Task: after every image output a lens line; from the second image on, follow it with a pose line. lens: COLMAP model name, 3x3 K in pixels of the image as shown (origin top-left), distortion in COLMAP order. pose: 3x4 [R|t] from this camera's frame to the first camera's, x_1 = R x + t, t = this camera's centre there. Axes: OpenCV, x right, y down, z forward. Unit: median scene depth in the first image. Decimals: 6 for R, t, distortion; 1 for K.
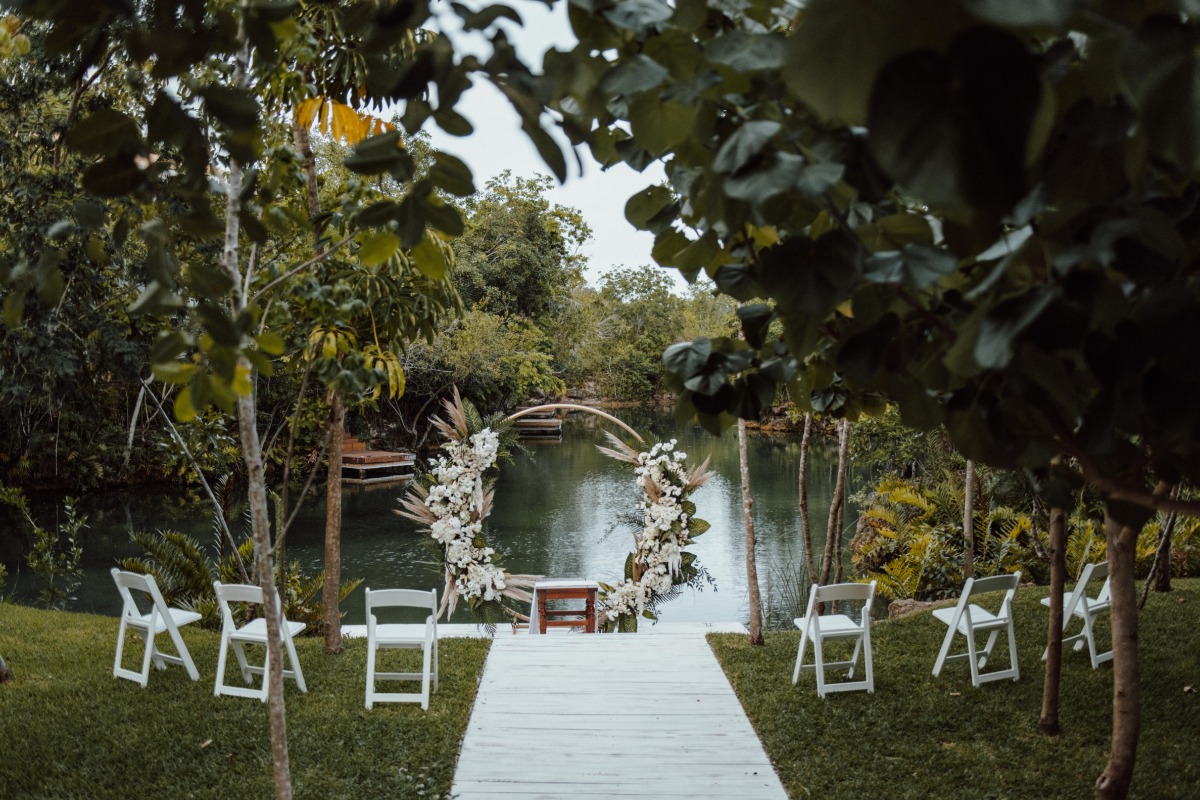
lens RADIAL K [[1232.9, 0, 600.0], [0, 1232.9, 400.0], [0, 0, 1]] dist [0.115529, -0.599459]
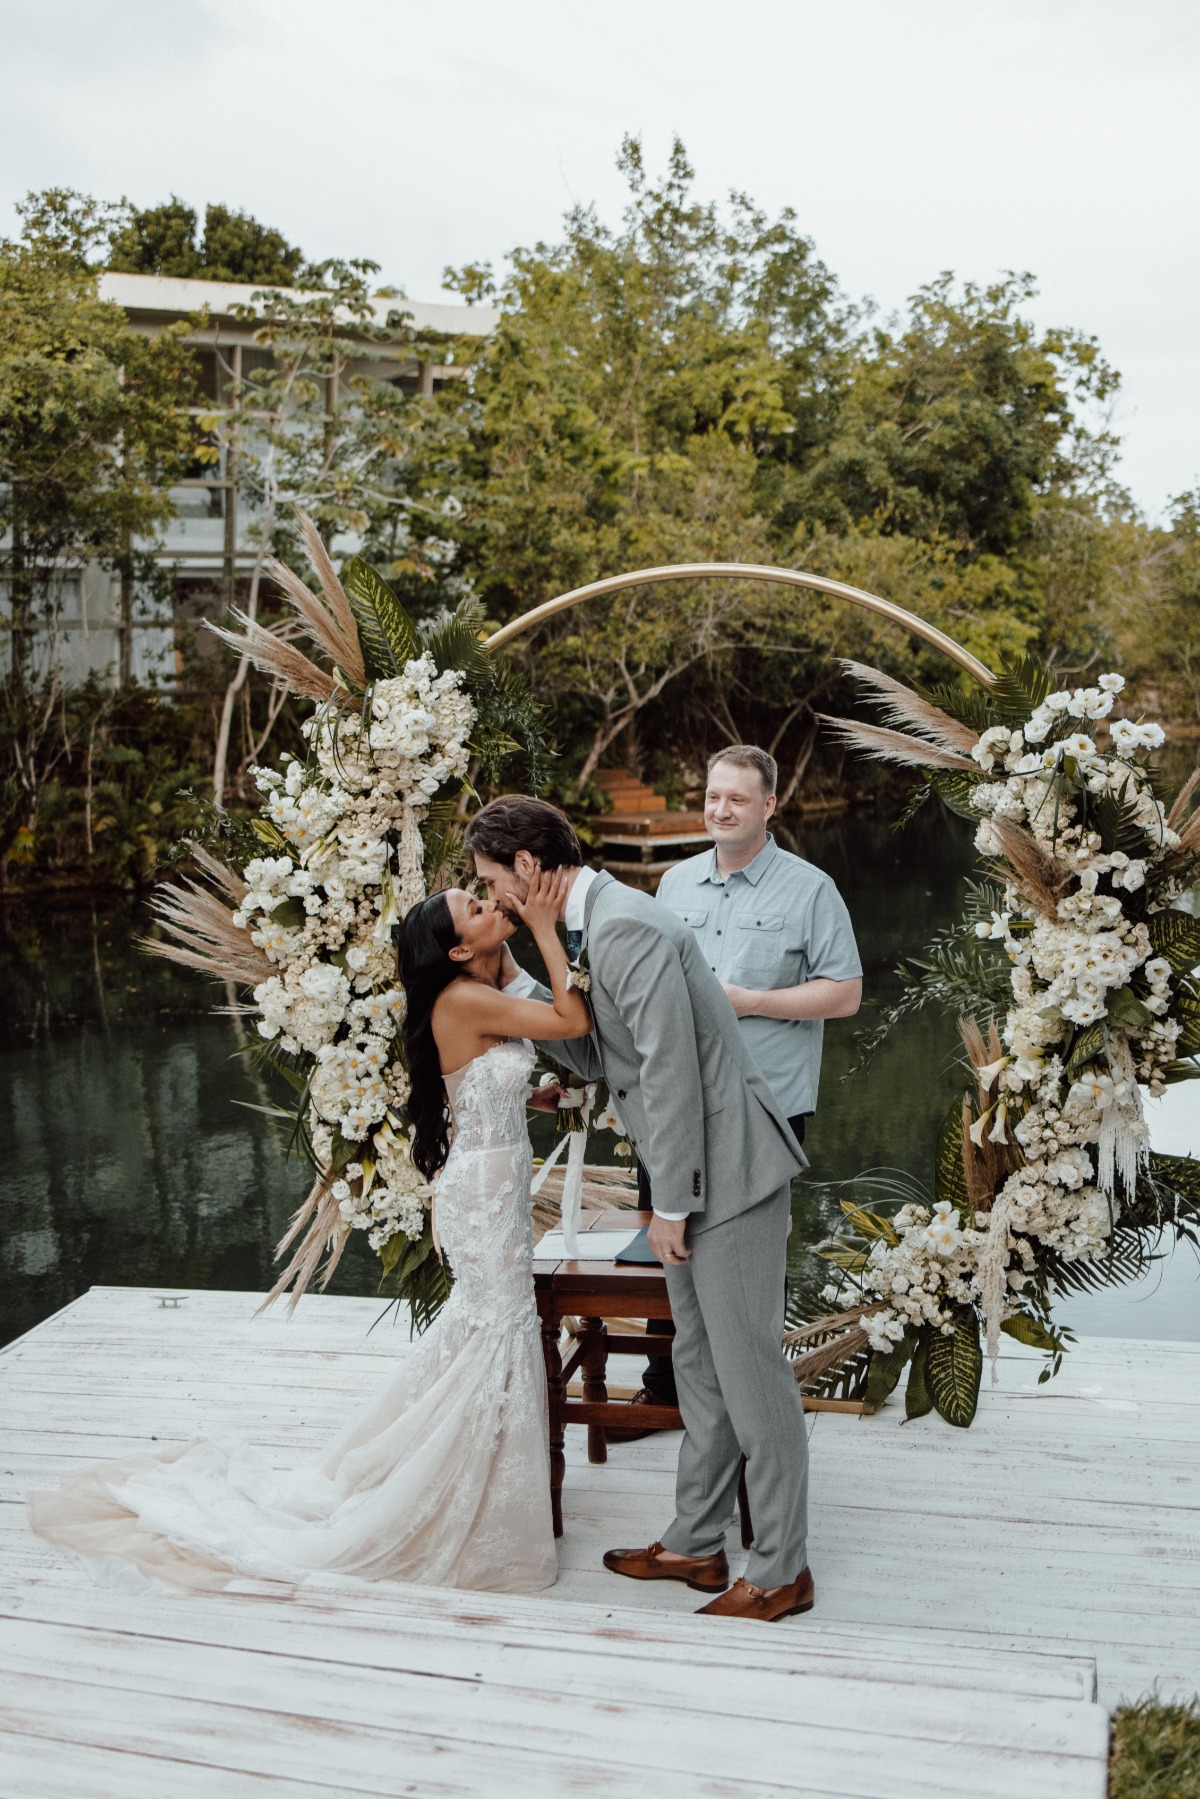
lens RADIAL K [[1848.3, 0, 599.2], [0, 1848.3, 830.2], [0, 0, 1]] dist [0.115529, -0.599459]
pose [[0.949465, -0.012850, -0.313609, 0.079204], [0.025670, 0.998993, 0.036784, 0.047642], [0.312820, -0.042976, 0.948840, 0.596146]]
